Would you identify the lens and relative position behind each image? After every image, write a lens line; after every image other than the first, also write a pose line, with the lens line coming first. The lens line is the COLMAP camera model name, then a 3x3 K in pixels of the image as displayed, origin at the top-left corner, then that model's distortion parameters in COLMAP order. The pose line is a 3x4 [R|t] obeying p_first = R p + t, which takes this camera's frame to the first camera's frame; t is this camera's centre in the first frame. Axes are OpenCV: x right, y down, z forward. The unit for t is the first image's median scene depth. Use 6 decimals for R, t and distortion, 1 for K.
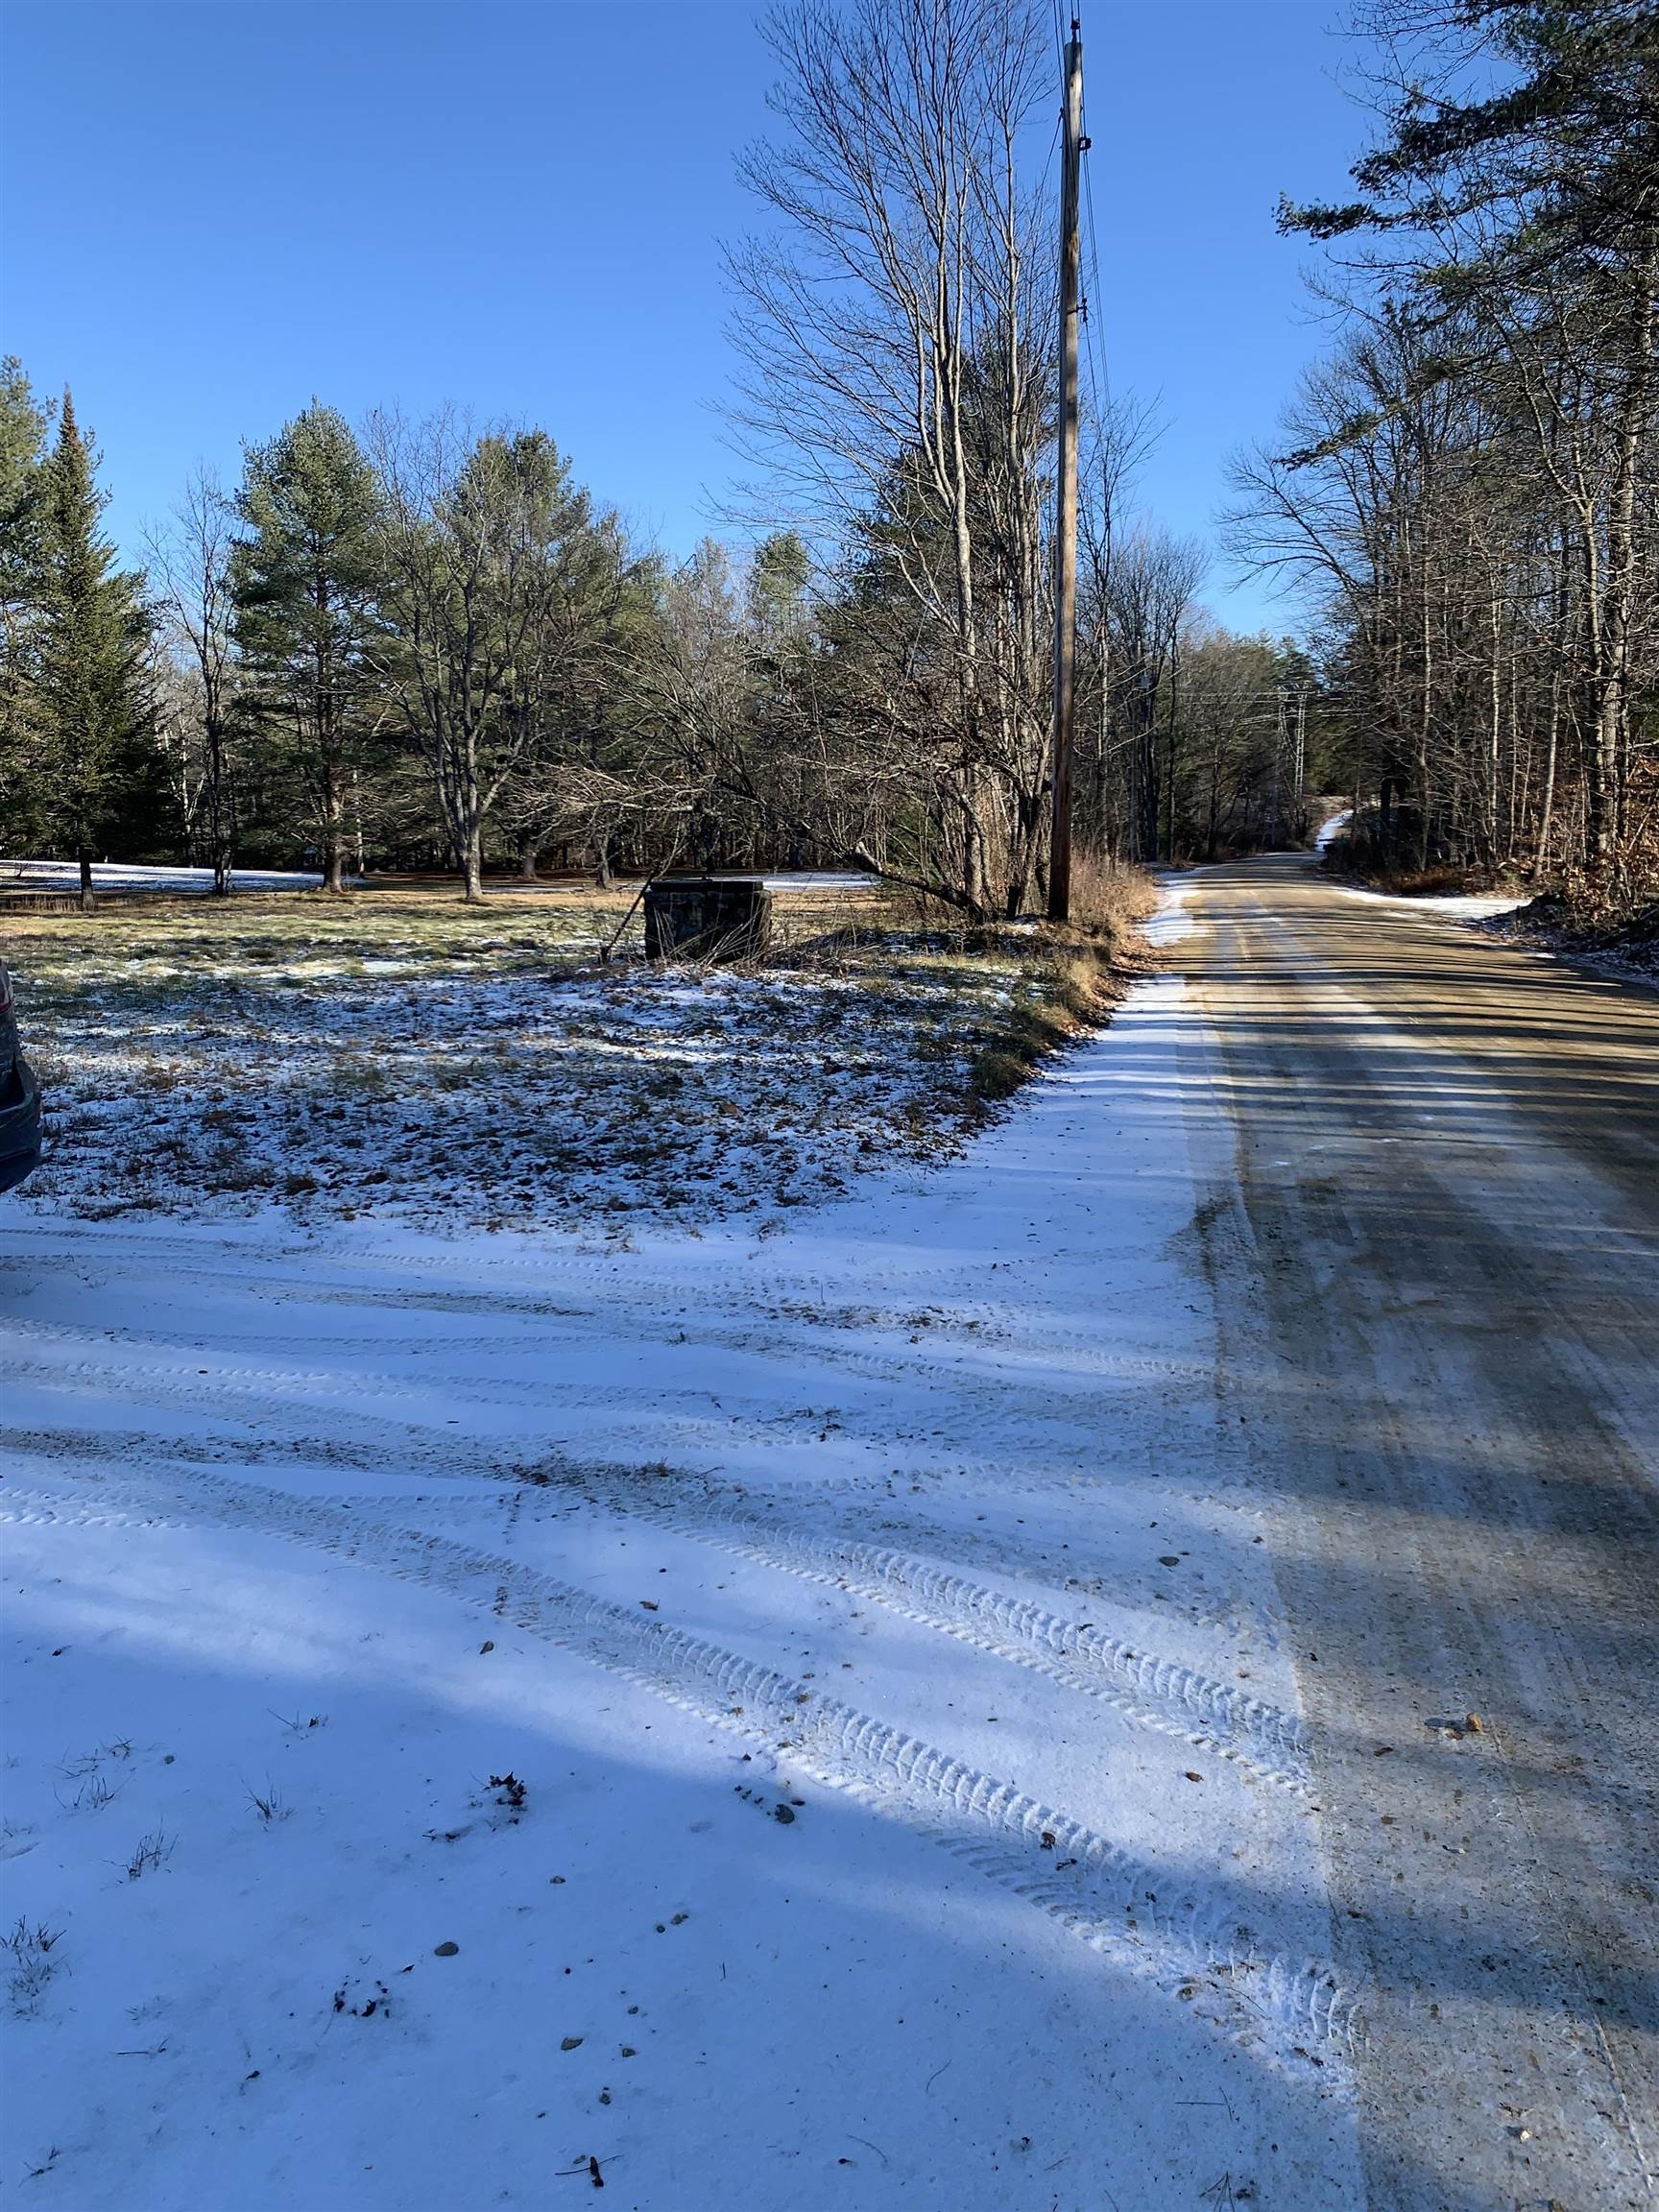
lens RADIAL K [[1688.6, 0, 829.5], [0, 1688.6, 1106.0], [0, 0, 1]] dist [0.079807, -0.256762]
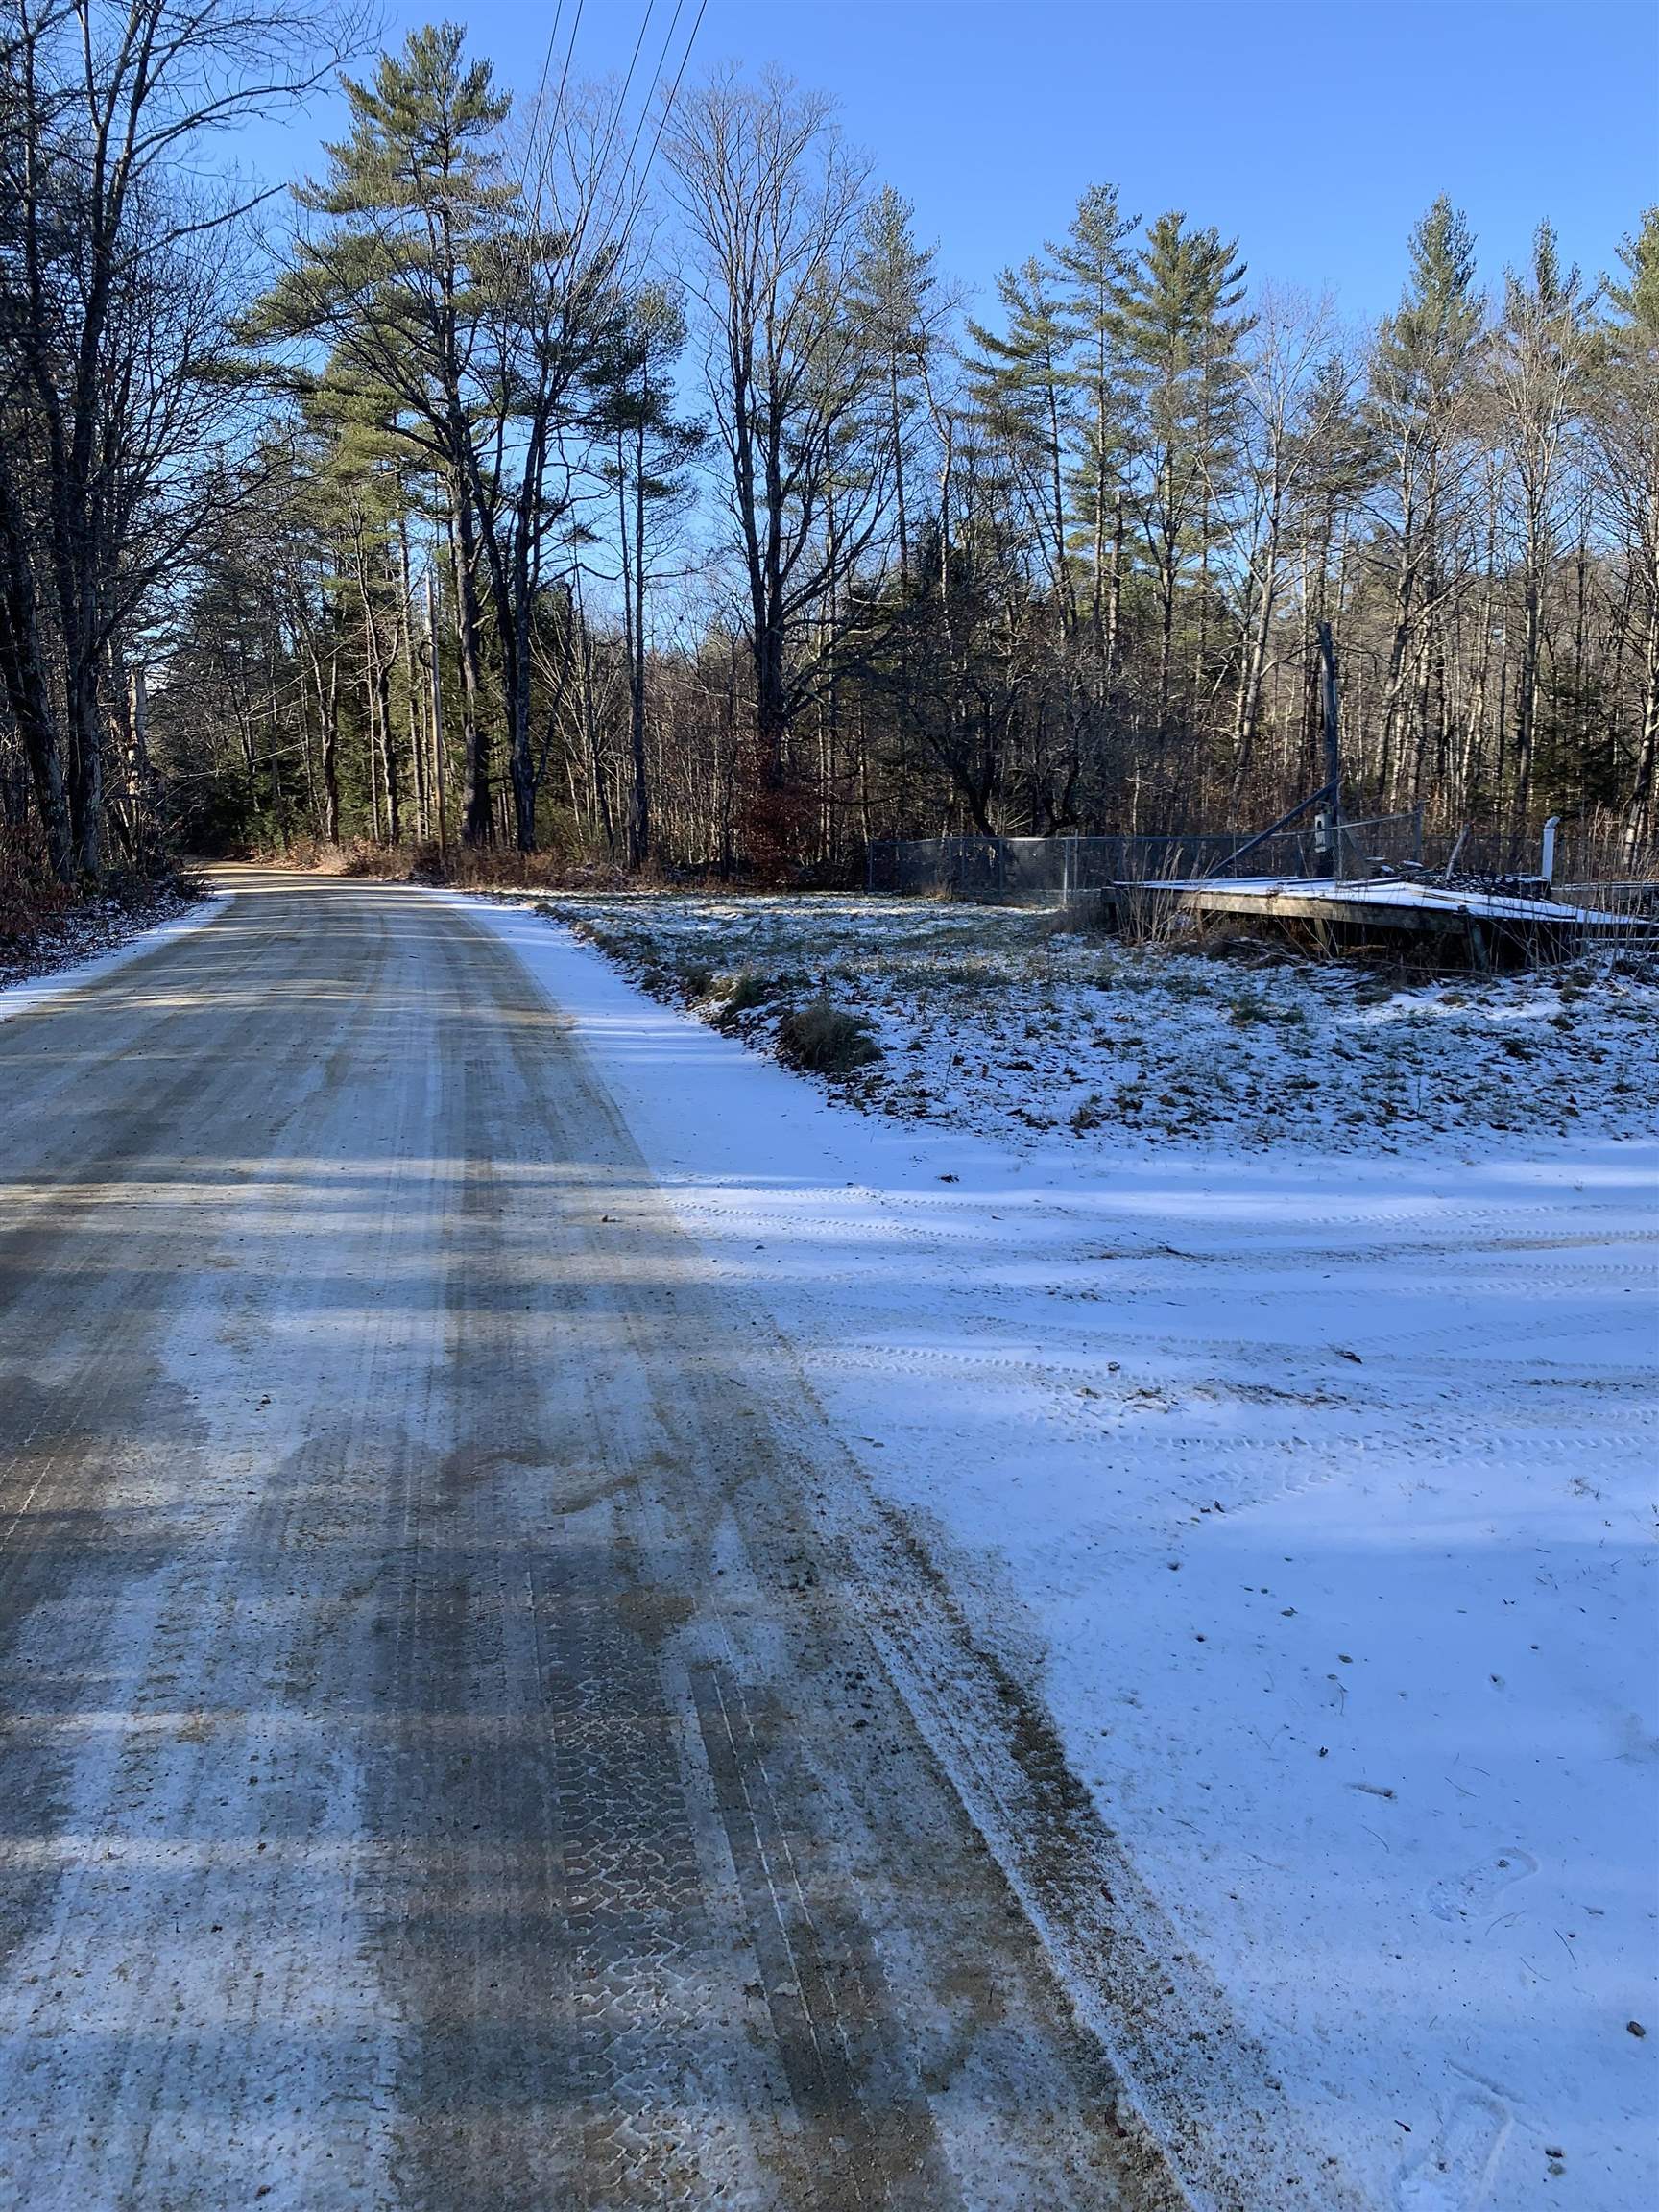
lens RADIAL K [[1664.7, 0, 829.5], [0, 1664.7, 1106.0], [0, 0, 1]] dist [-0.011191, 0.023605]
pose [[-0.914154, 0.073066, -0.398728, 0.556285], [-0.058121, 0.949833, 0.307309, -0.274817], [0.401179, 0.304102, -0.864047, 1.700189]]
